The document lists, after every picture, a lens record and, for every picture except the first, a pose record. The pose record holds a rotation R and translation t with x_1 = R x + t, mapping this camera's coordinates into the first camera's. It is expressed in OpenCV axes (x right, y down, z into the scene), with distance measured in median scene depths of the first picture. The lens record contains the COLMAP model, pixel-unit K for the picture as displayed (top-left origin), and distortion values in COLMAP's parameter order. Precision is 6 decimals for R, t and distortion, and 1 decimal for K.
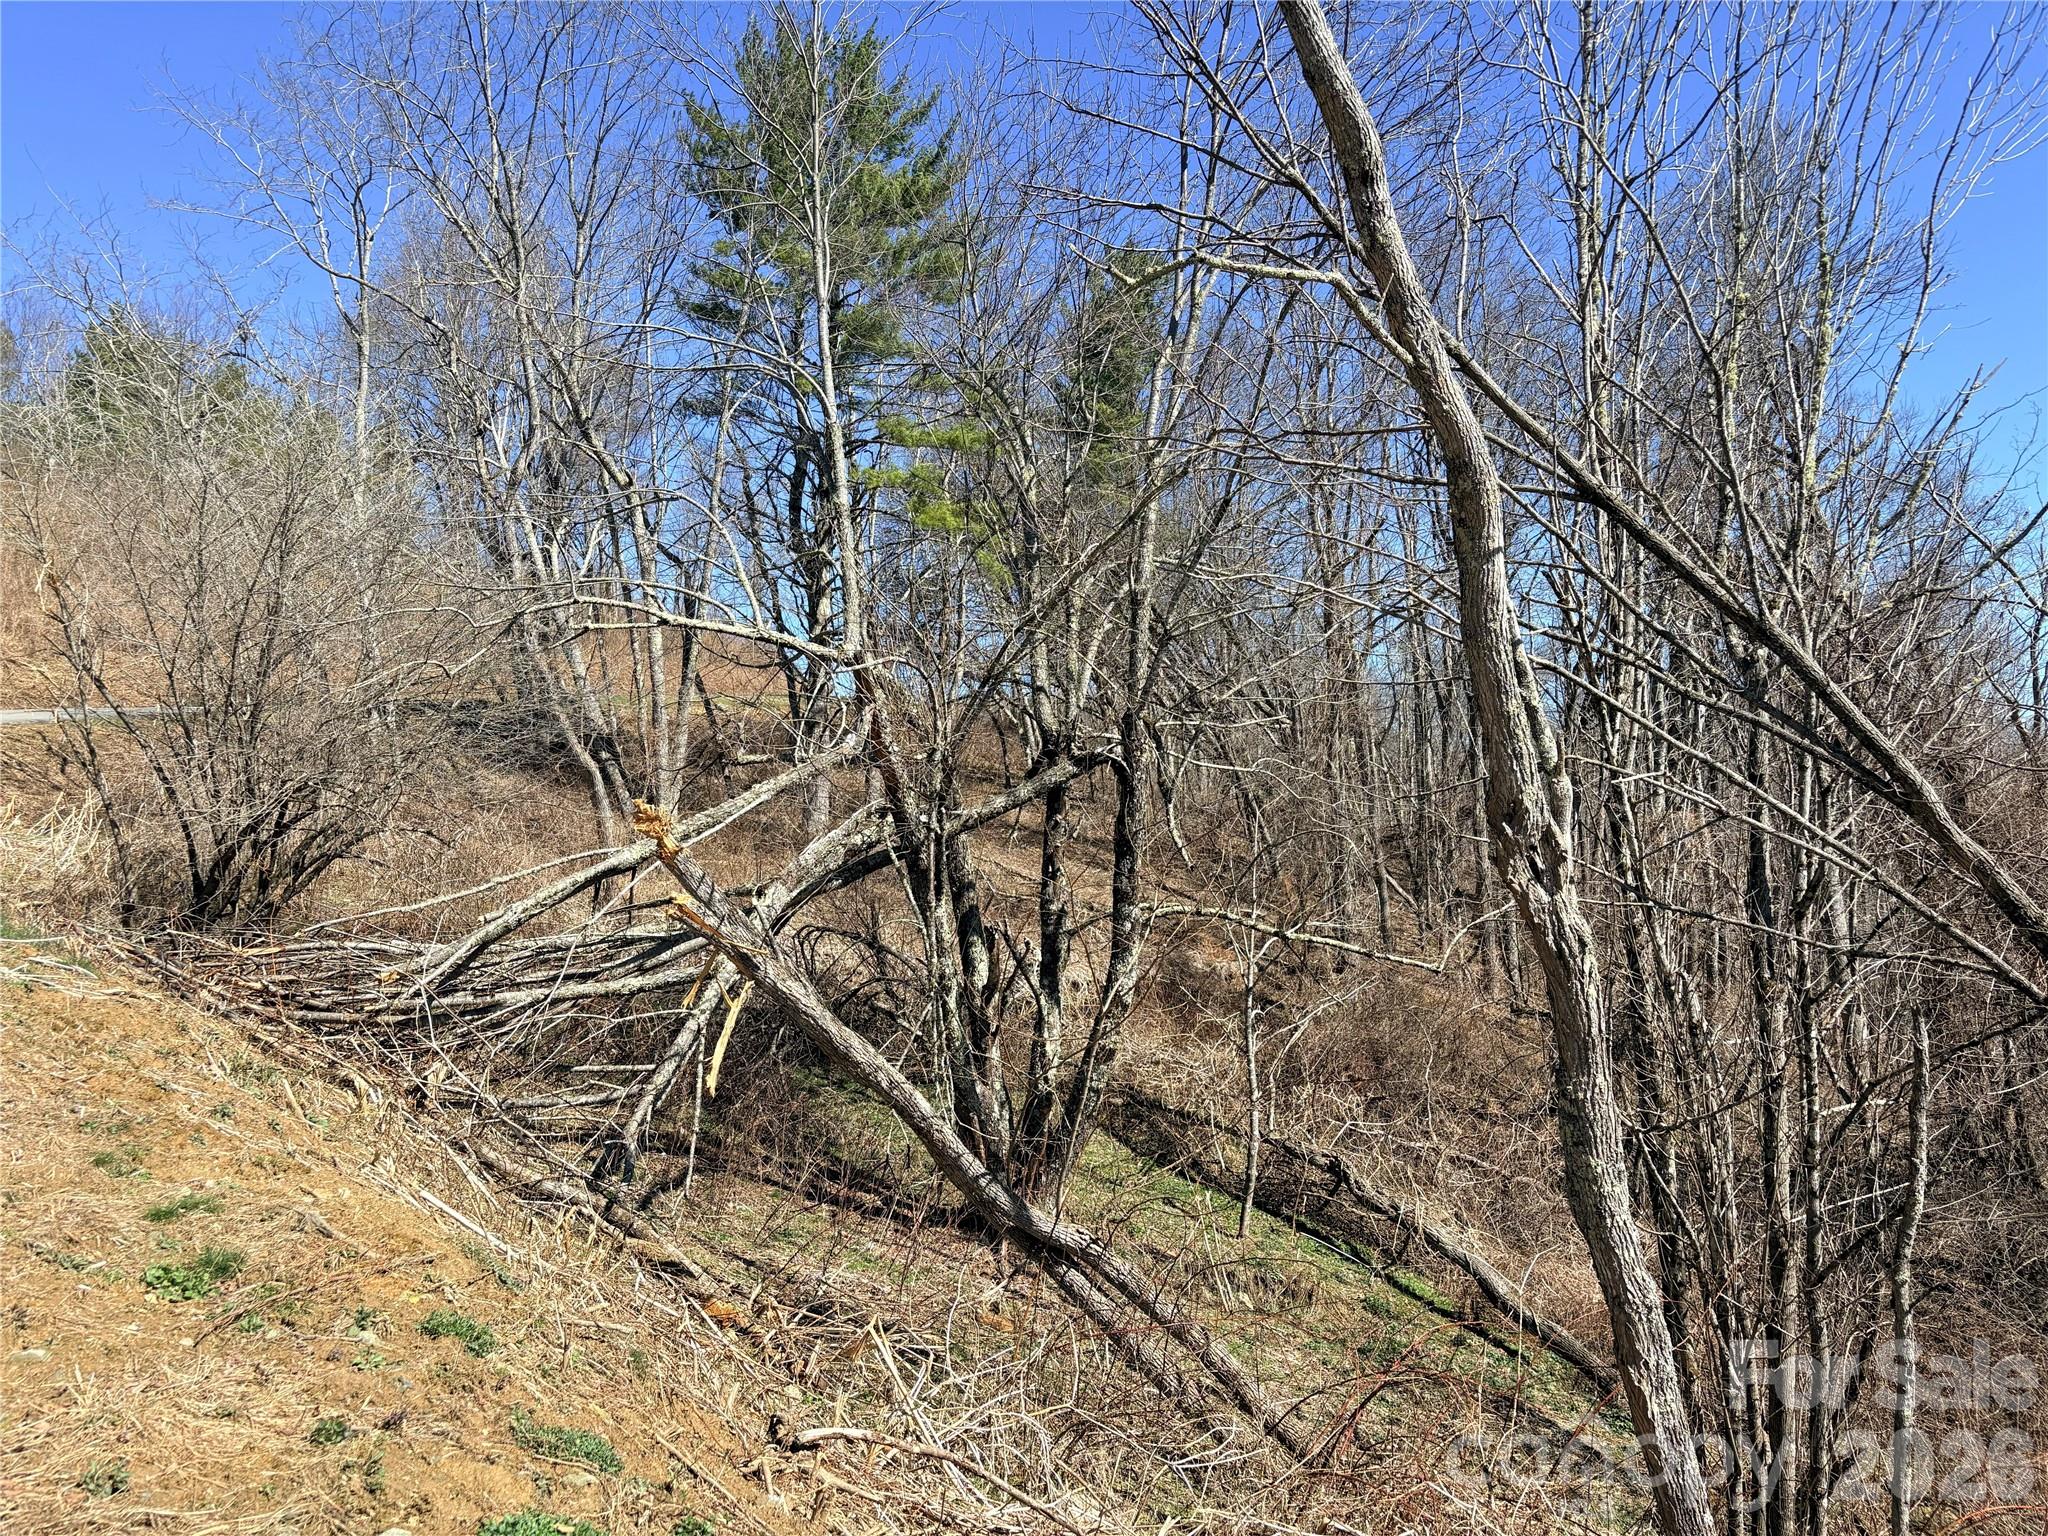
lens RADIAL K [[1536.6, 0, 1024.0], [0, 1536.6, 768.0], [0, 0, 1]] dist [0.078574, -0.088533]
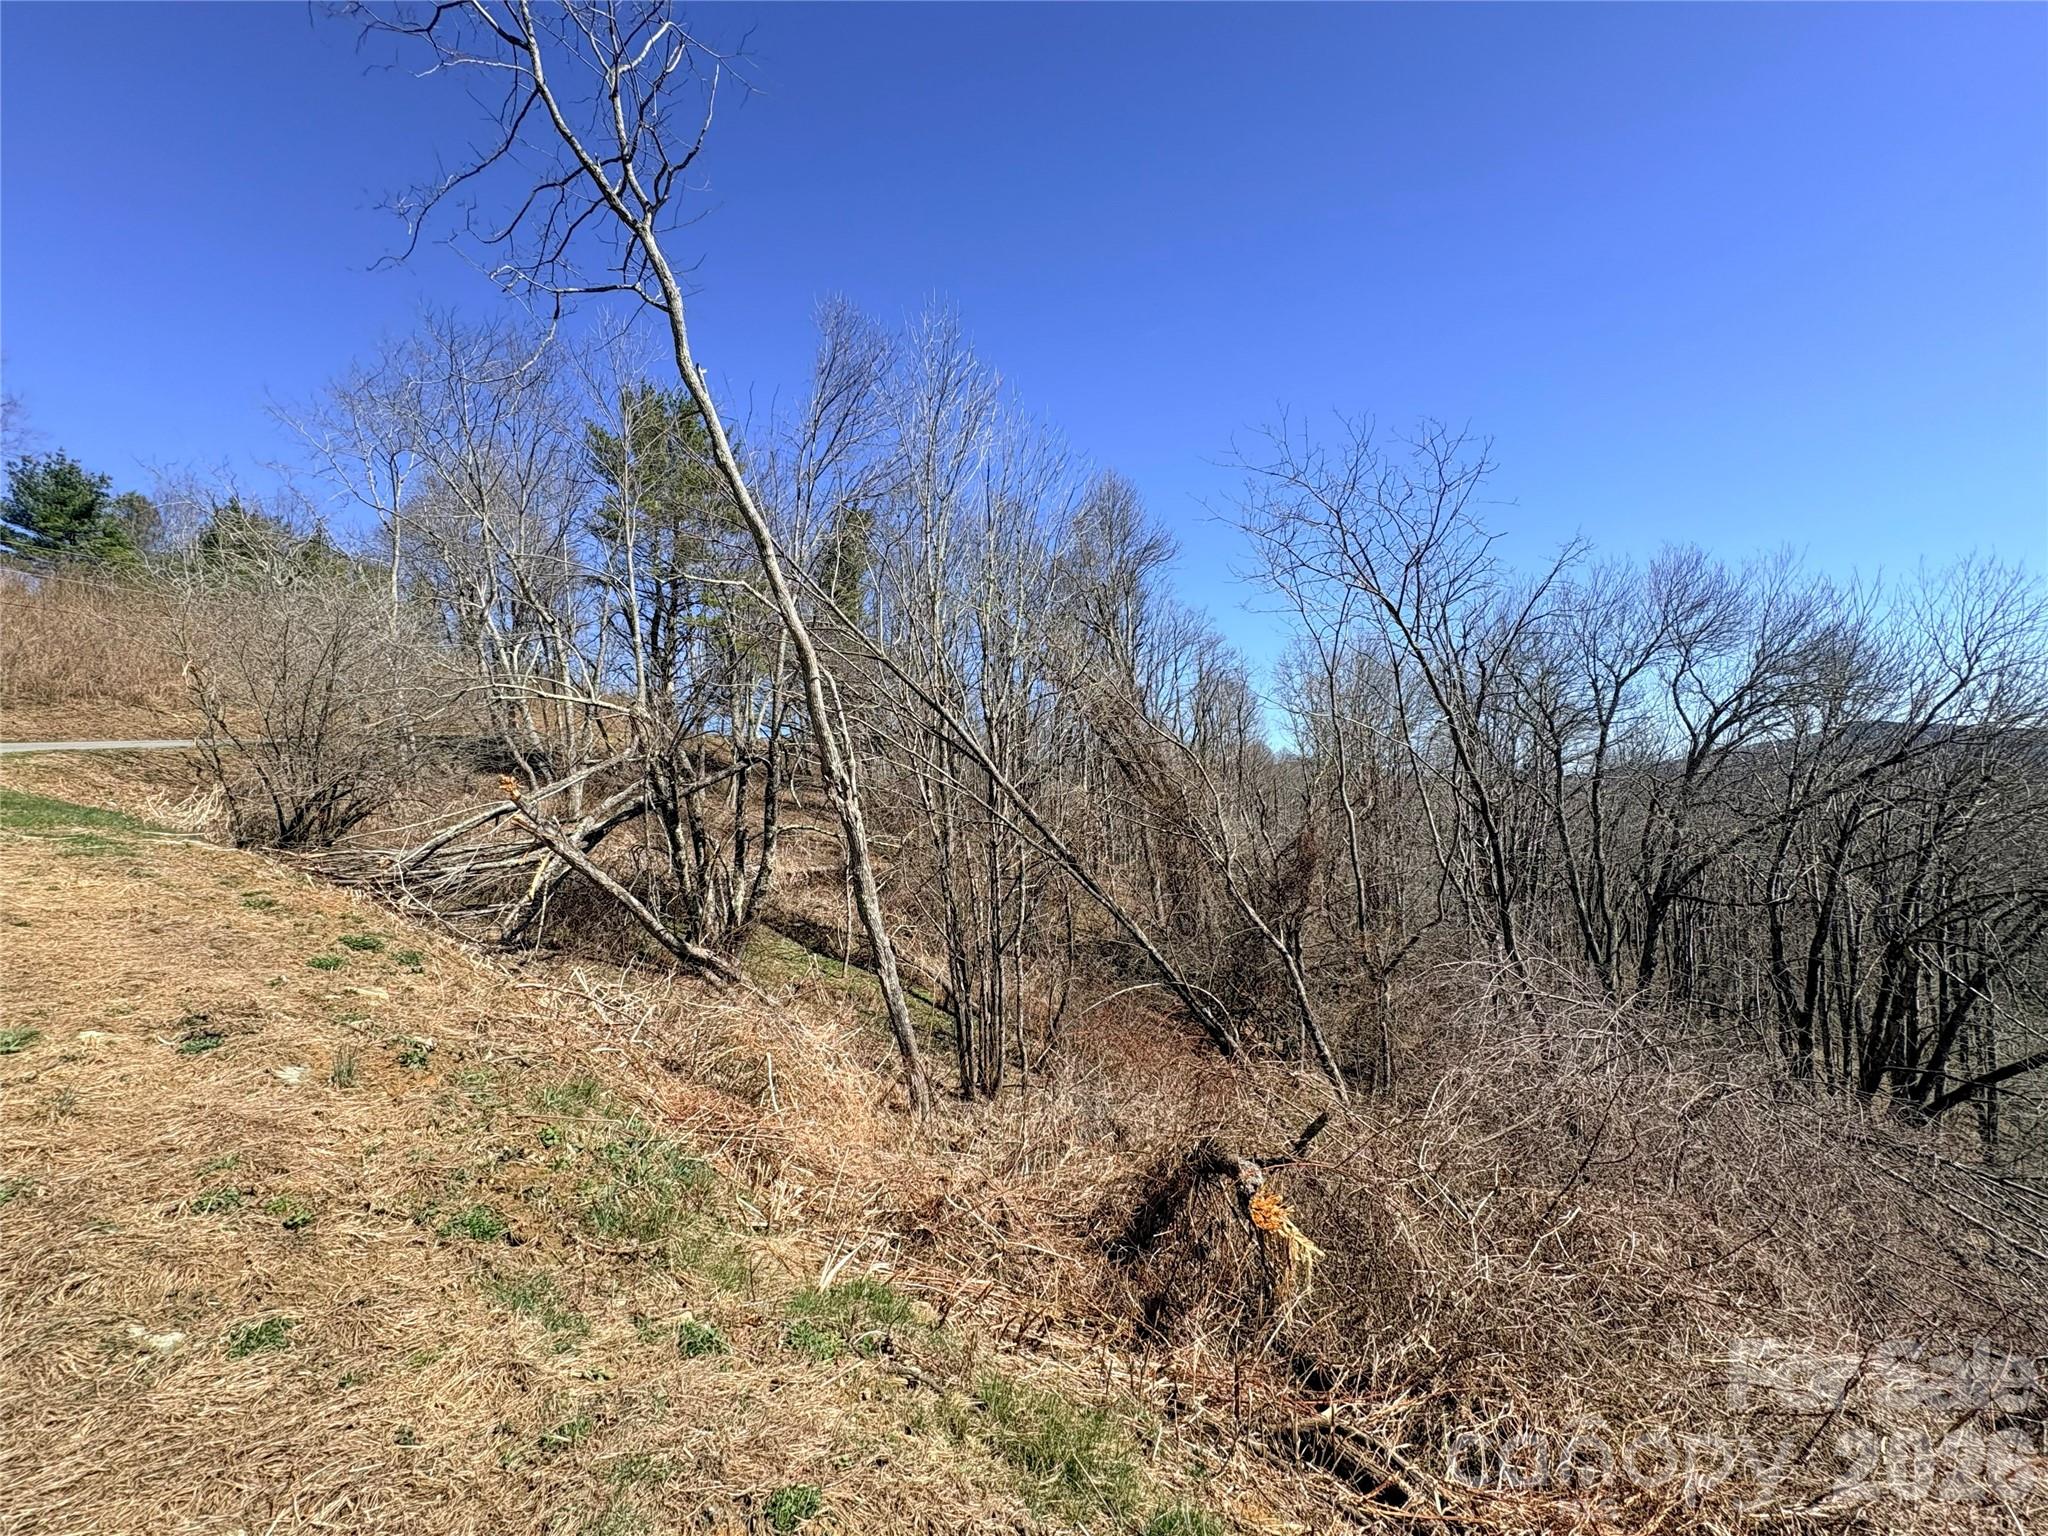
lens RADIAL K [[814.7, 0, 1025.8], [0, 814.7, 766.7], [0, 0, 1]] dist [-0.000582, 0.000184]
pose [[0.970354, -0.005538, 0.241626, 0.110479], [0.007647, 0.999940, -0.007792, 0.012065], [-0.241569, 0.009408, 0.970338, -0.186496]]
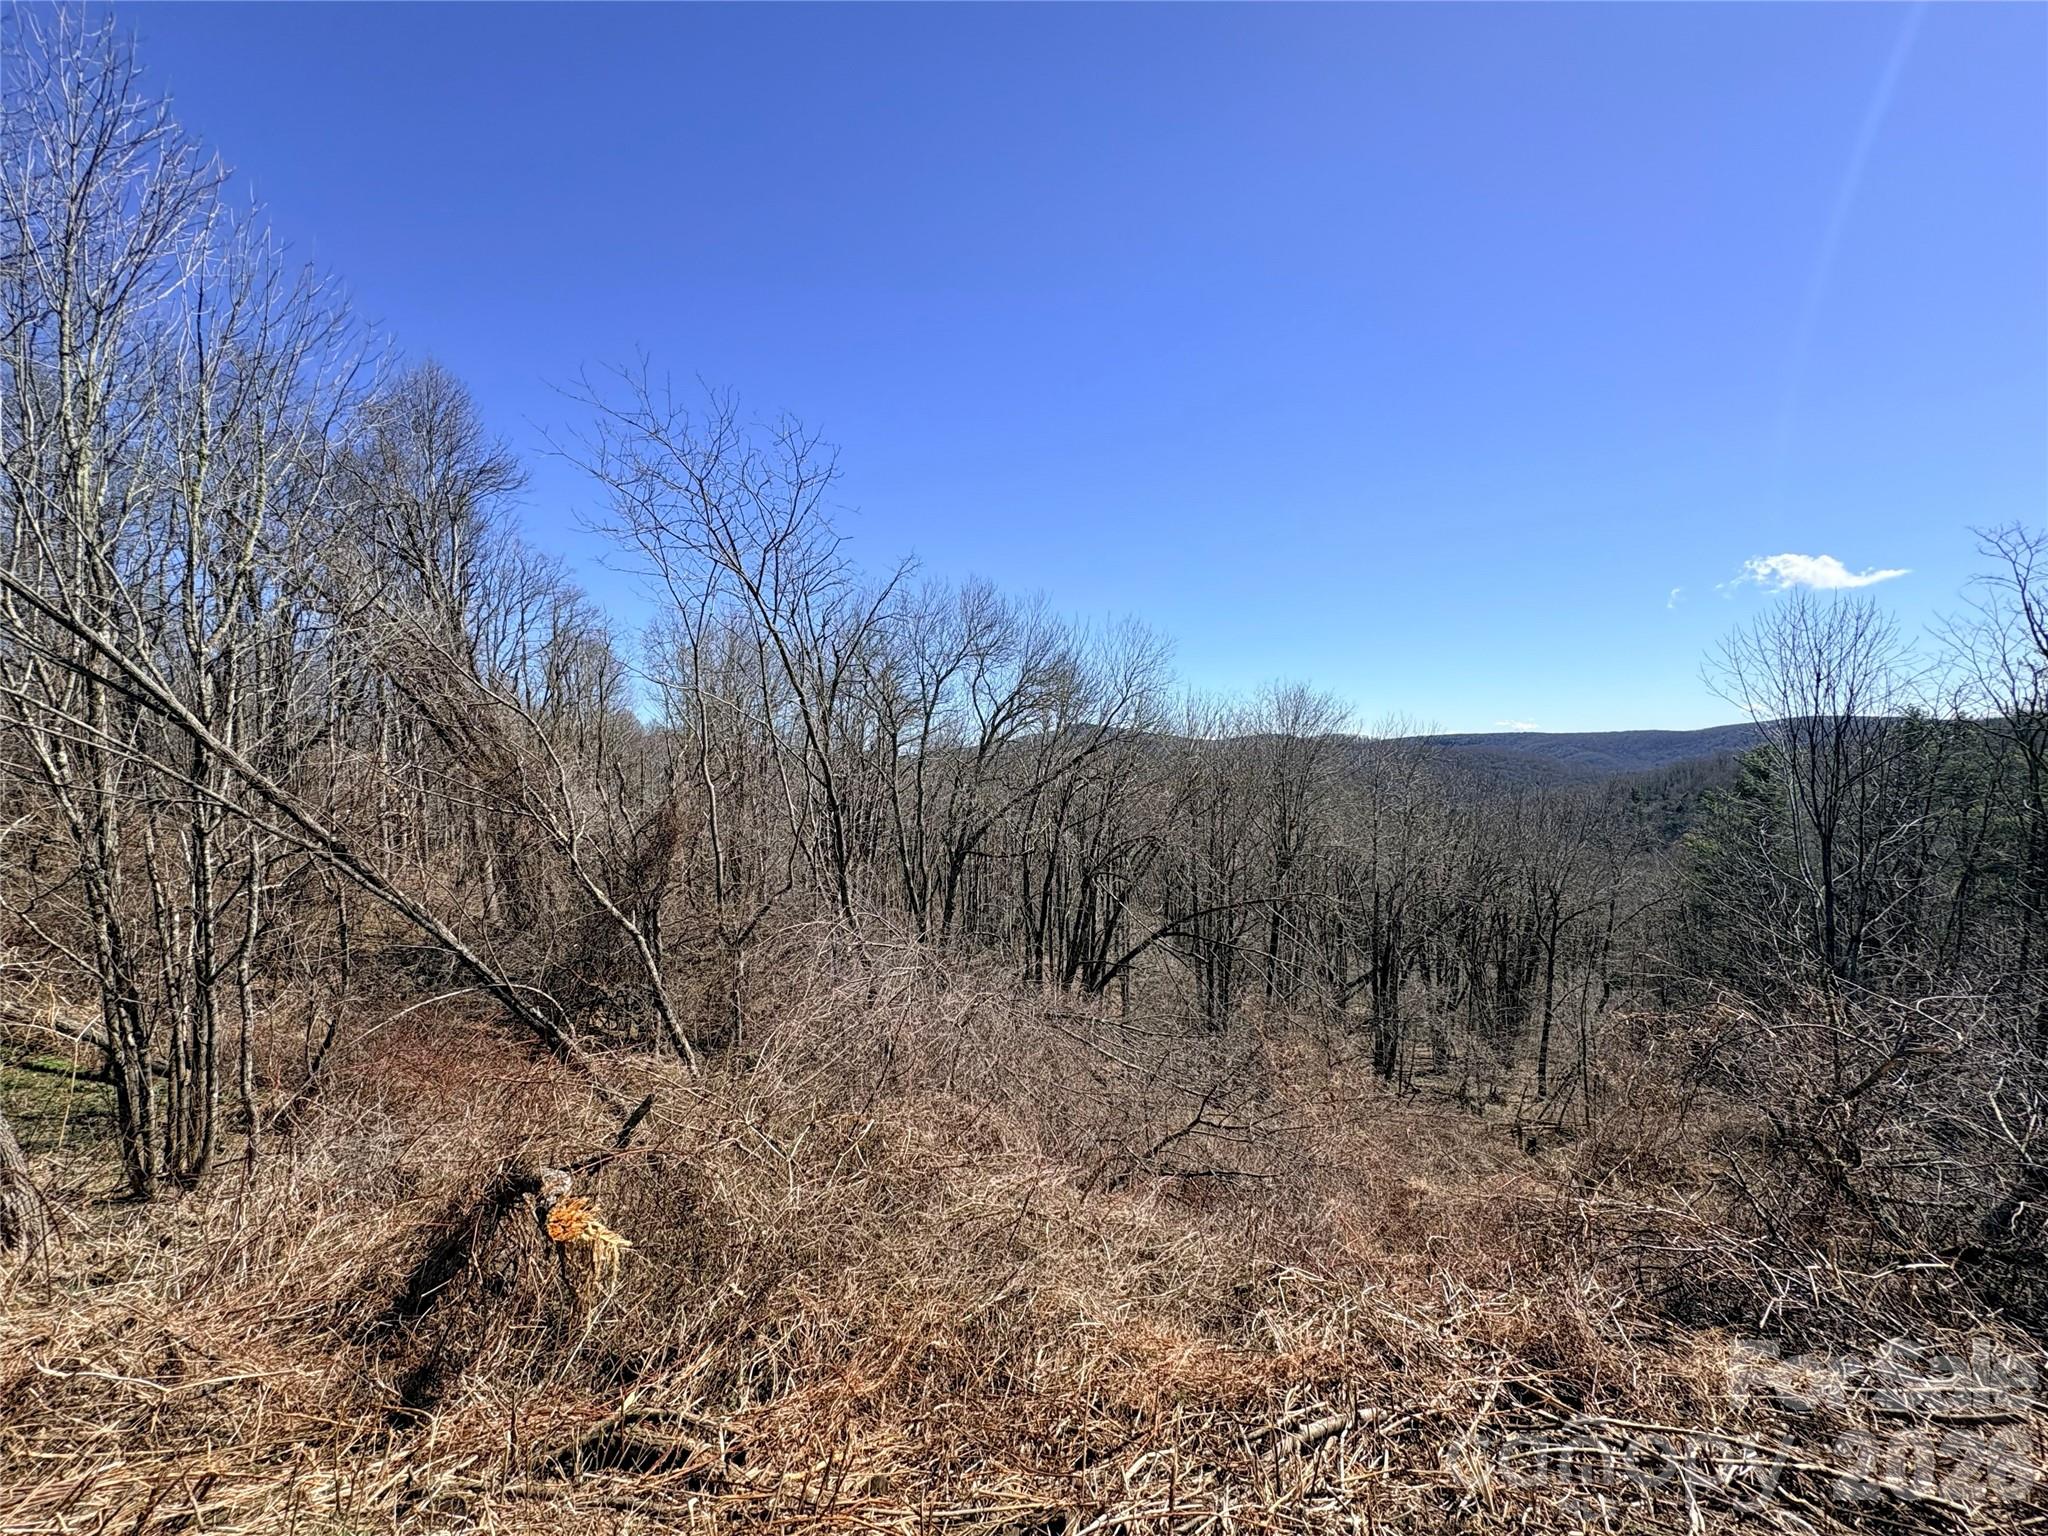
lens RADIAL K [[814.7, 0, 1025.8], [0, 814.7, 766.7], [0, 0, 1]] dist [-0.000582, 0.000184]
pose [[0.558923, 0.000944, 0.829219, 0.119203], [-0.026007, 0.999527, 0.016391, 0.012116], [-0.828812, -0.030727, 0.558683, -0.190257]]
